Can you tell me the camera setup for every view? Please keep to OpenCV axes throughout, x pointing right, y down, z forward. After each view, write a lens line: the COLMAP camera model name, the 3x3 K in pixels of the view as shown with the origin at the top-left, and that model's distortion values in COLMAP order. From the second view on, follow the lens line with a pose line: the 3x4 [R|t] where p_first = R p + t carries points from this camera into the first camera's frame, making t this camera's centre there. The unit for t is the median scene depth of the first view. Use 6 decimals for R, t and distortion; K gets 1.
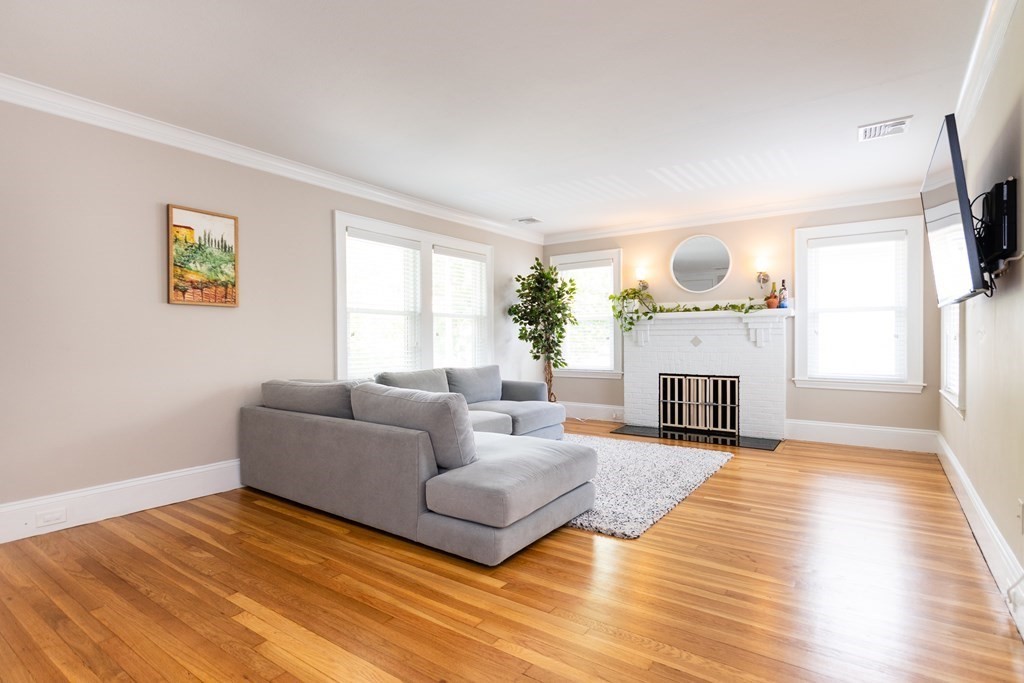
lens RADIAL K [[500.2, 0, 489.6], [0, 500.2, 347.2], [0, 0, 1]] dist [0.002716, 0.000611]
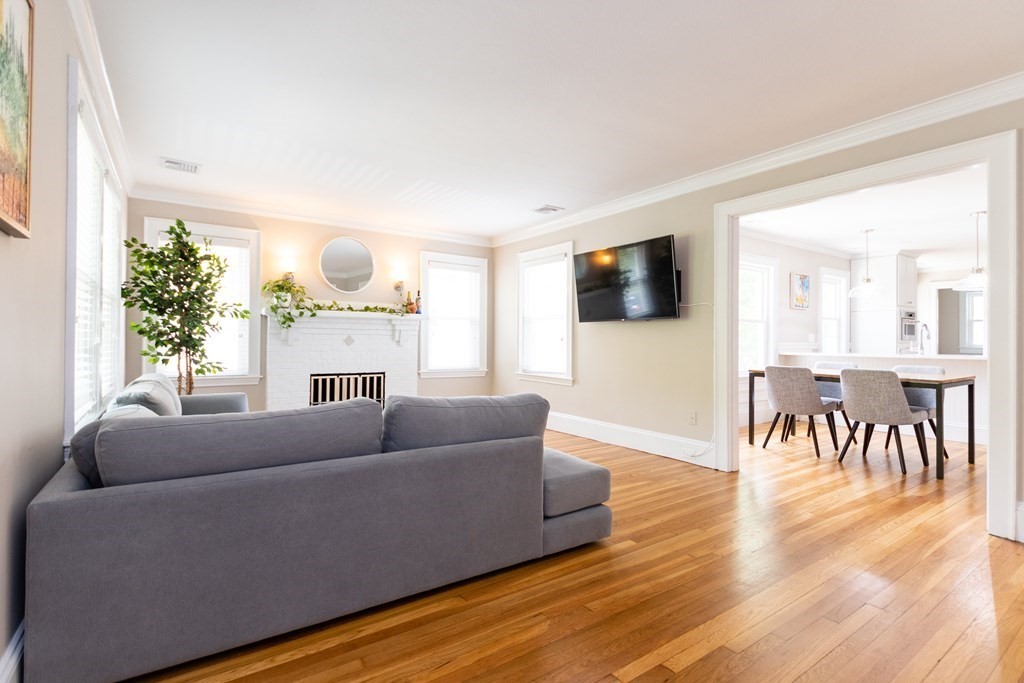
lens RADIAL K [[557.3, 0, 476.5], [0, 557.3, 337.5], [0, 0, 1]] dist [-0.001222, -0.000231]
pose [[0.301781, 0.014015, 0.953274, -0.606353], [0.005105, 0.999854, -0.016316, 0.001913], [-0.953364, 0.009790, 0.301666, 0.419800]]
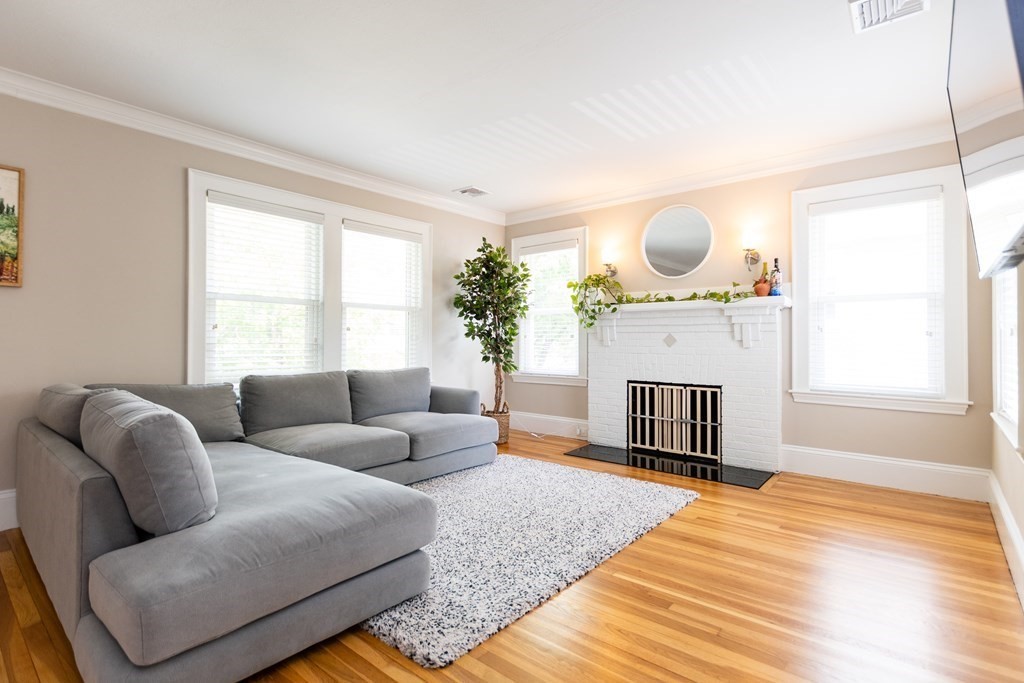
lens RADIAL K [[495.1, 0, 512.5], [0, 495.1, 338.5], [0, 0, 1]] dist [-0.000135, -0.000290]
pose [[0.998699, 0.008725, -0.050246, 0.211262], [-0.009813, 0.999722, -0.021452, 0.004792], [0.050045, 0.021917, 0.998506, 0.221523]]
